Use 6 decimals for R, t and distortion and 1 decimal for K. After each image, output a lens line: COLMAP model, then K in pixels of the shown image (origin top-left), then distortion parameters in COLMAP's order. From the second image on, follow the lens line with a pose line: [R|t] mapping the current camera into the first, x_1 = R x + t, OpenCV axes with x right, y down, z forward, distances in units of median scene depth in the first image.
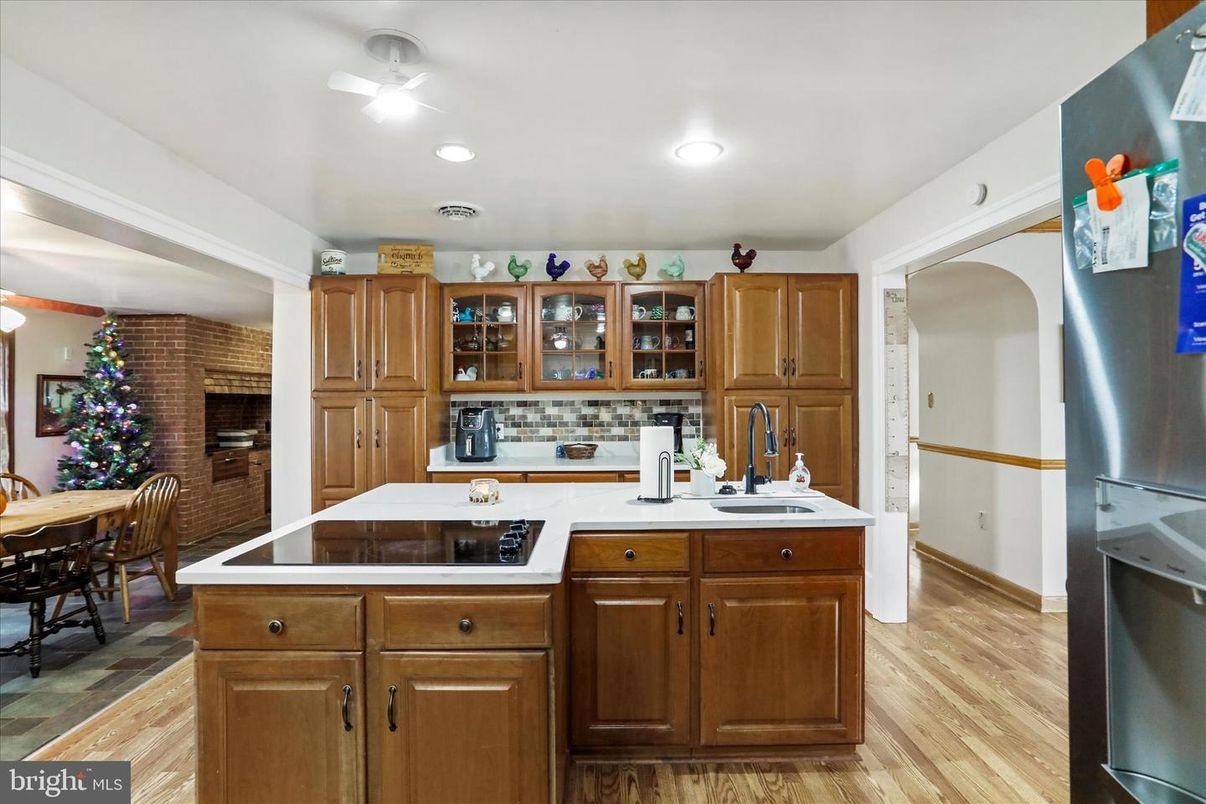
lens RADIAL K [[602.4, 0, 608.3], [0, 602.4, 396.9], [0, 0, 1]] dist [-0.062382, 0.031867]
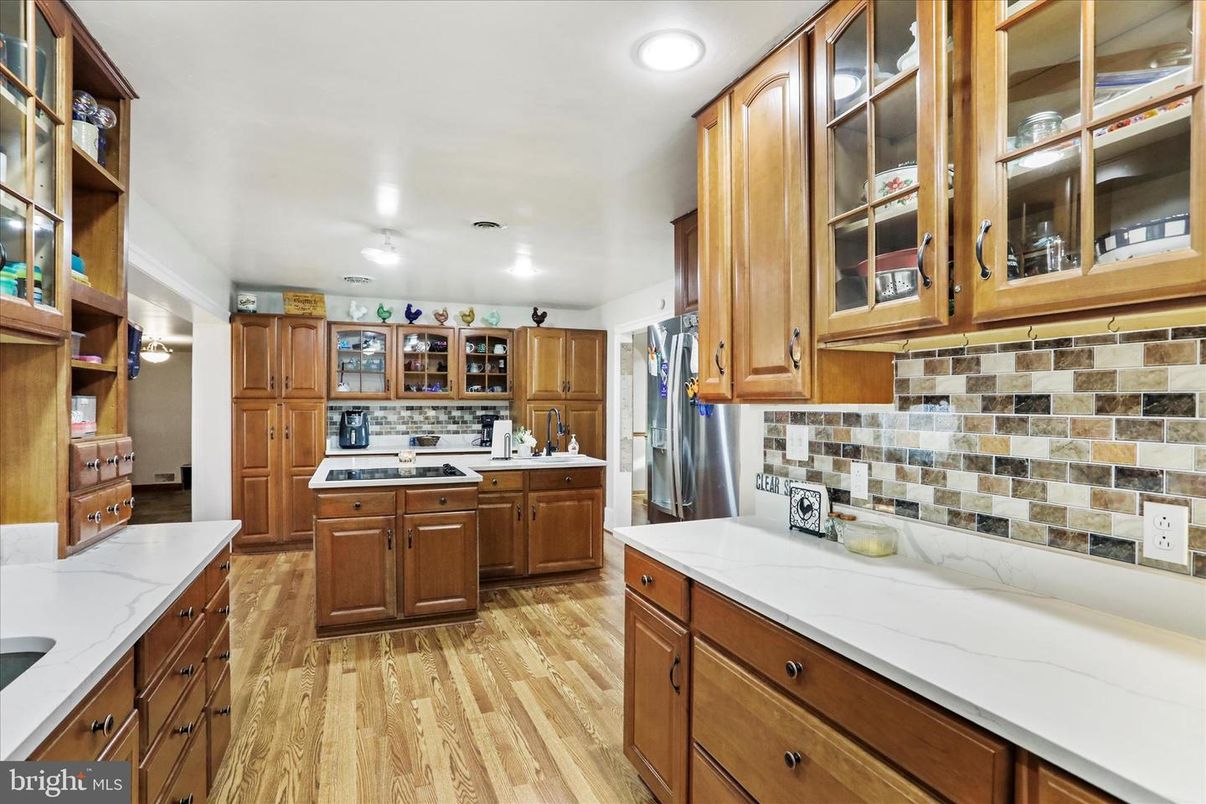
lens RADIAL K [[602.4, 0, 608.3], [0, 602.4, 396.9], [0, 0, 1]] dist [-0.062382, 0.031867]
pose [[0.929149, 0.012679, 0.369488, -0.180620], [-0.008867, 0.999889, -0.012014, -0.002944], [-0.369599, 0.007887, 0.929158, -0.517746]]
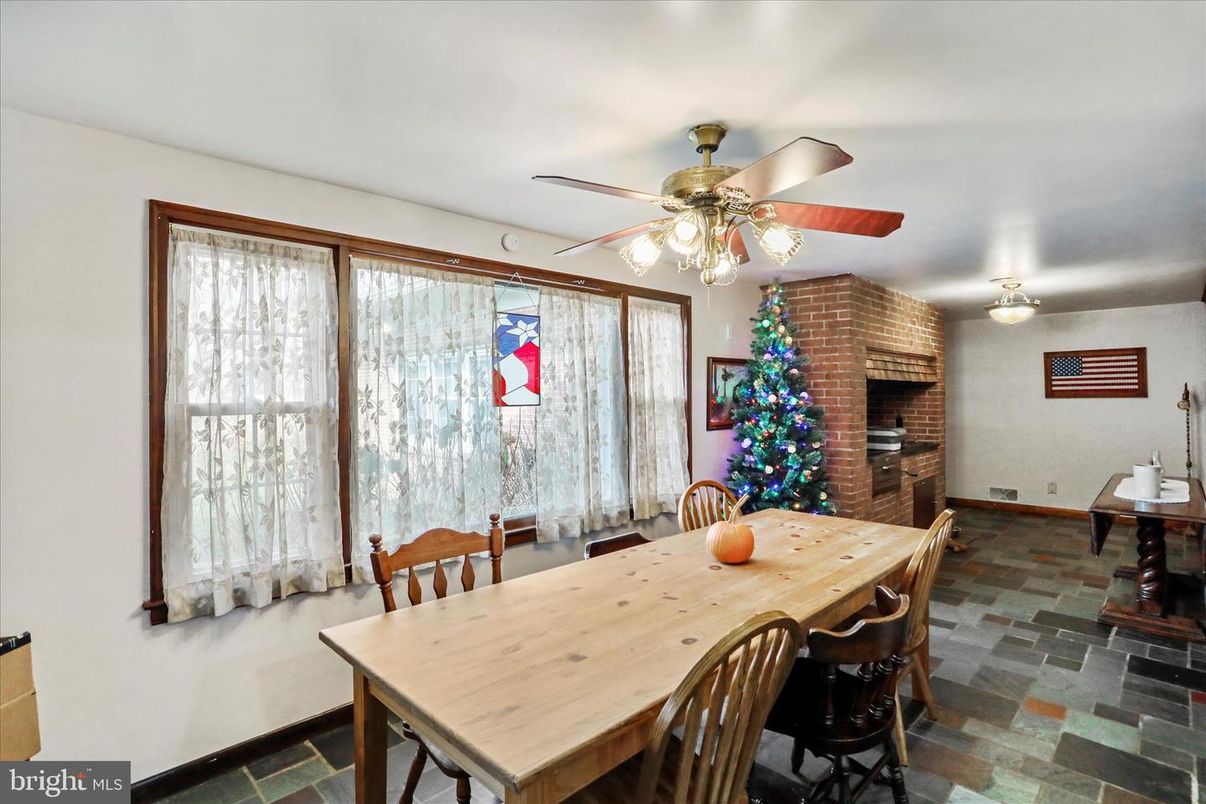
lens RADIAL K [[602.4, 0, 608.3], [0, 602.4, 396.9], [0, 0, 1]] dist [-0.062382, 0.031867]
pose [[0.697098, 0.008658, -0.716924, -0.555558], [-0.000113, 0.999928, 0.011967, 0.011256], [0.716976, -0.008261, 0.697049, 0.350317]]
